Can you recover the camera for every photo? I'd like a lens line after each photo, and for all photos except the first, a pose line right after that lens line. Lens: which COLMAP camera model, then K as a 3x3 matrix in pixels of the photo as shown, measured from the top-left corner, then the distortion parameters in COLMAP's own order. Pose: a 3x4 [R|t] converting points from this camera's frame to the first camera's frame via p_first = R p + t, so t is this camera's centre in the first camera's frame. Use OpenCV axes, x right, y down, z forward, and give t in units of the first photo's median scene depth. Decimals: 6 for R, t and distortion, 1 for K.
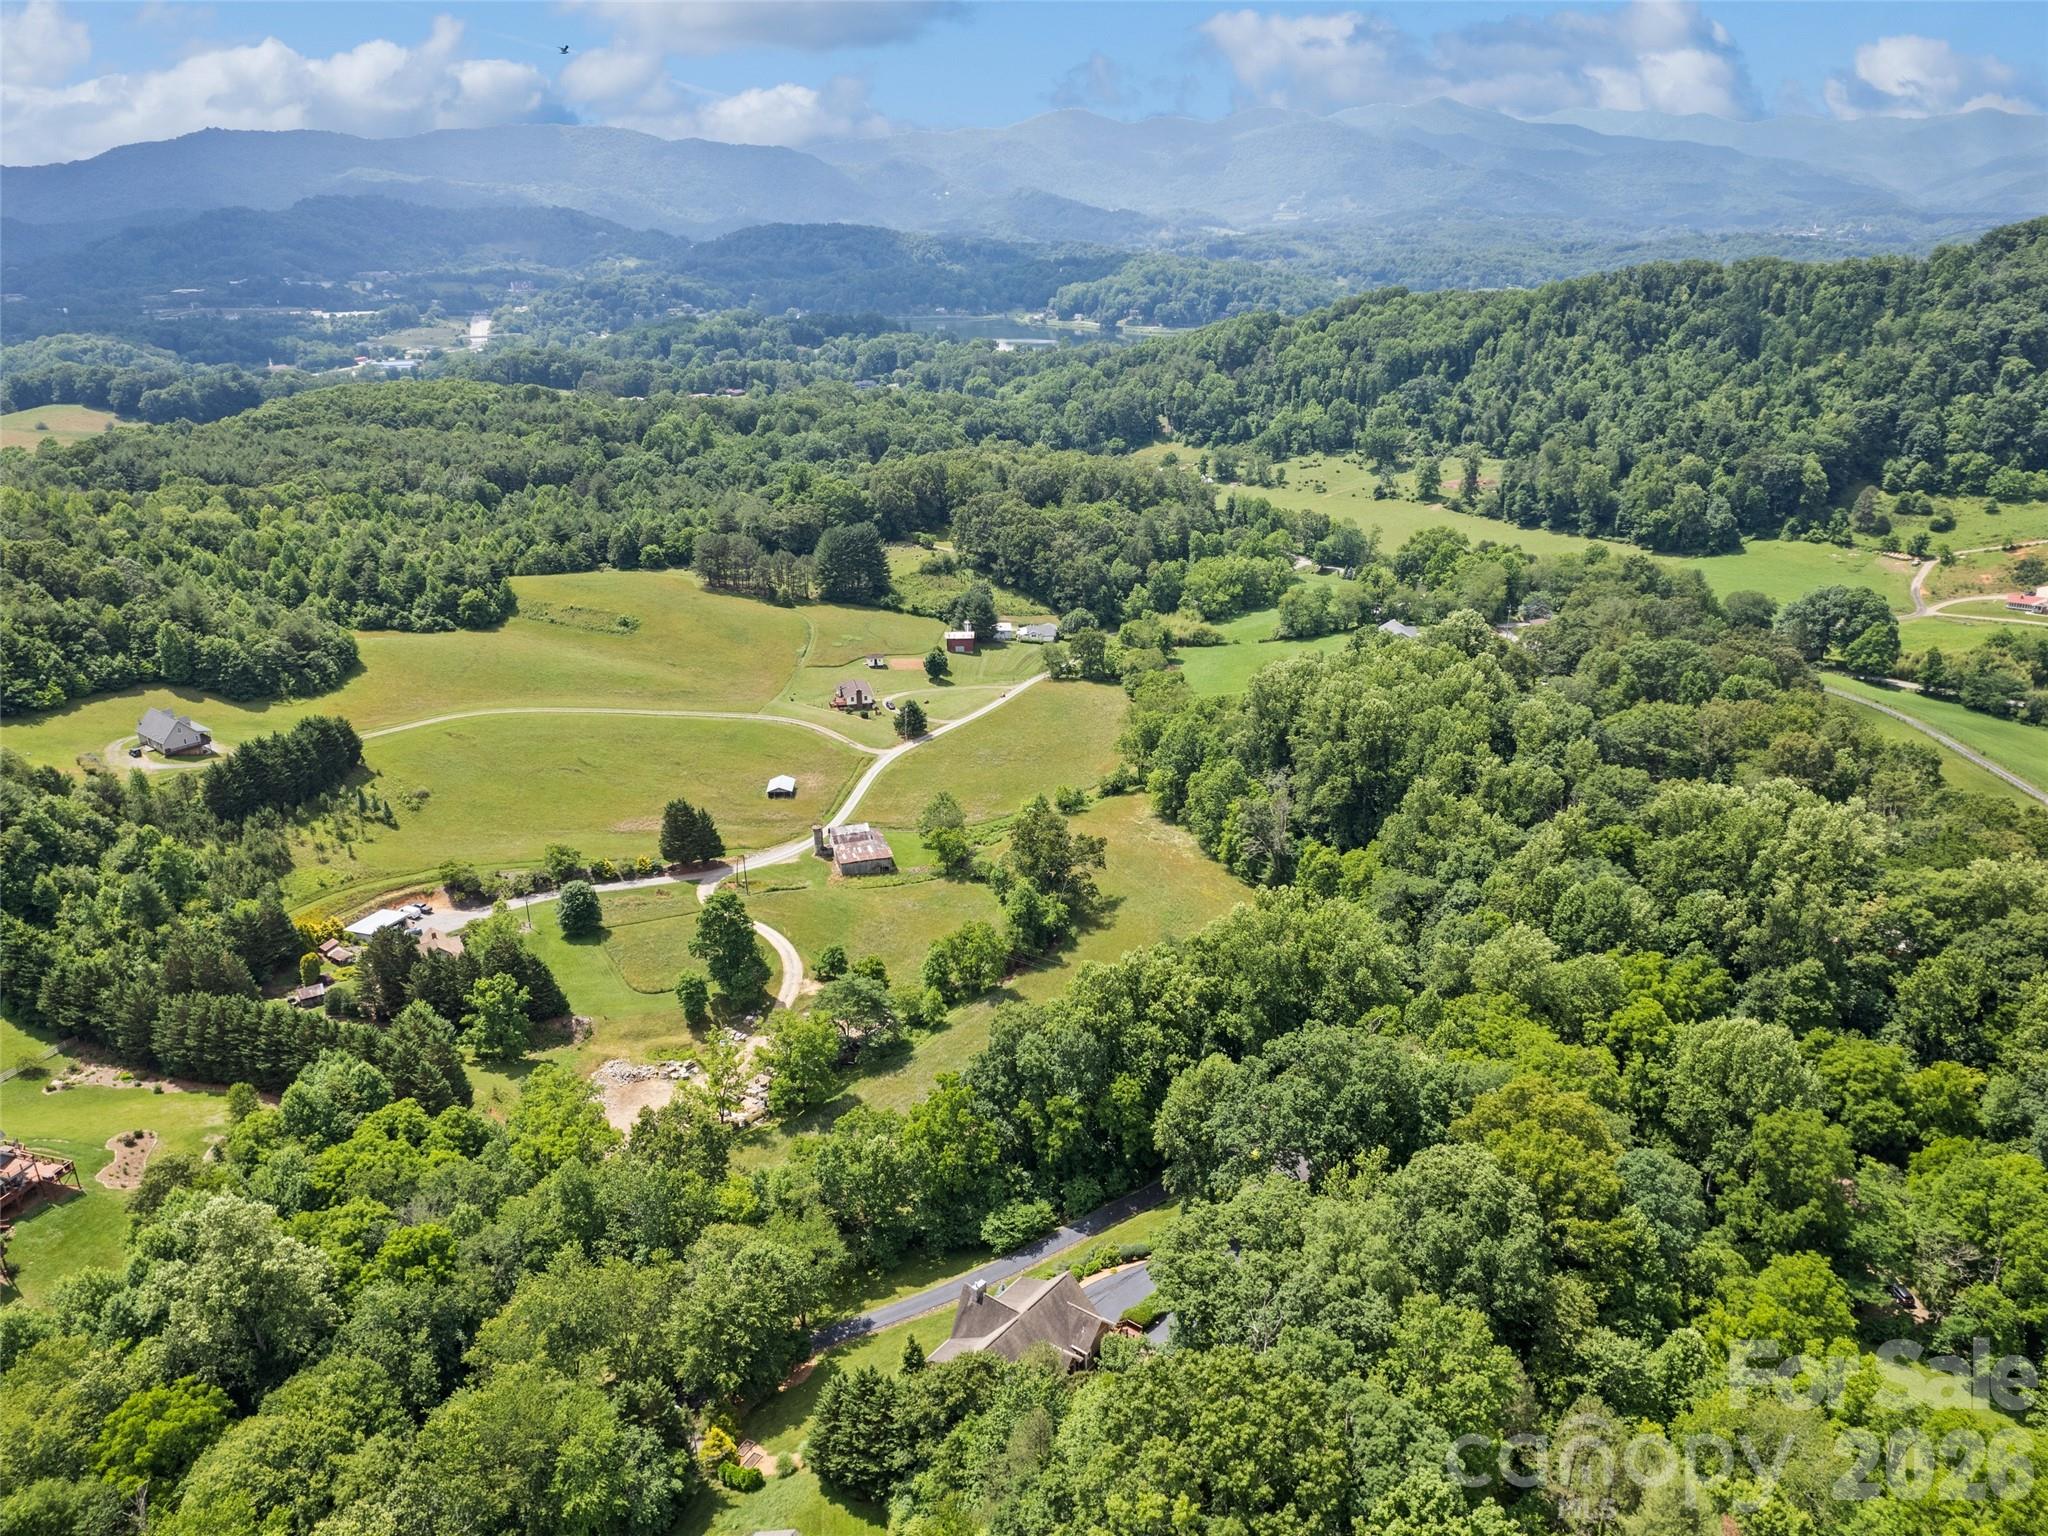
lens RADIAL K [[1479.1, 0, 1024.0], [0, 1479.1, 768.0], [0, 0, 1]] dist [-0.069545, 0.056730]
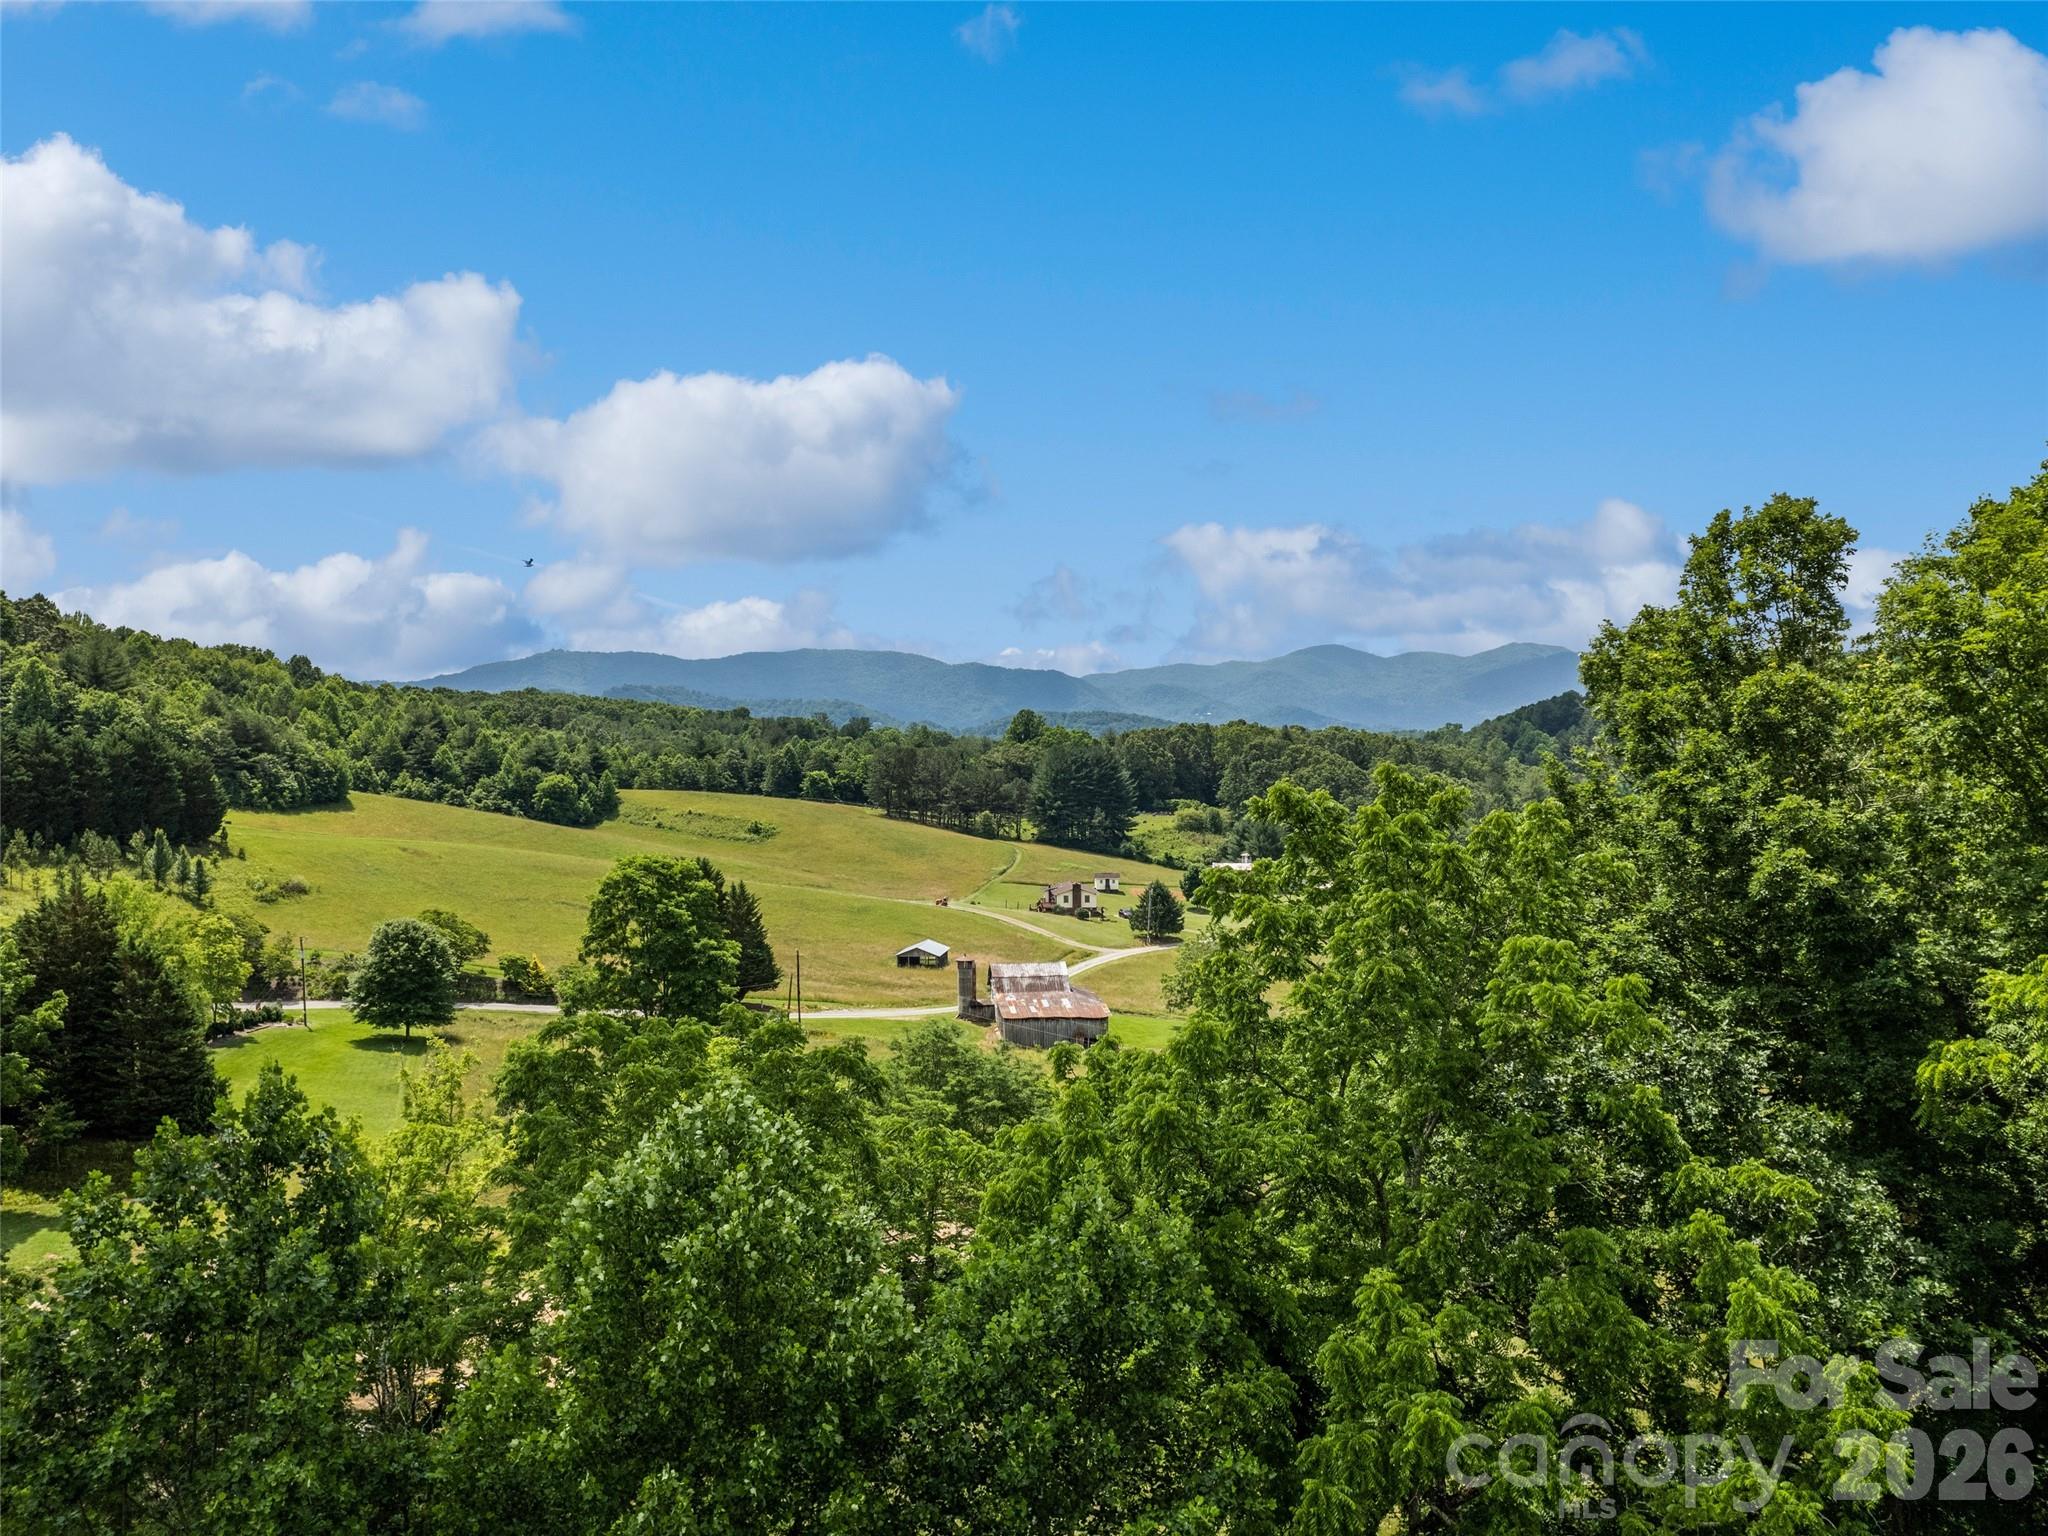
lens RADIAL K [[1479.1, 0, 1024.0], [0, 1479.1, 768.0], [0, 0, 1]] dist [-0.069545, 0.056730]
pose [[0.985019, 0.003269, -0.172416, -0.023521], [-0.061513, 0.940709, -0.333591, 0.108252], [0.161103, 0.339199, 0.926817, 0.371128]]
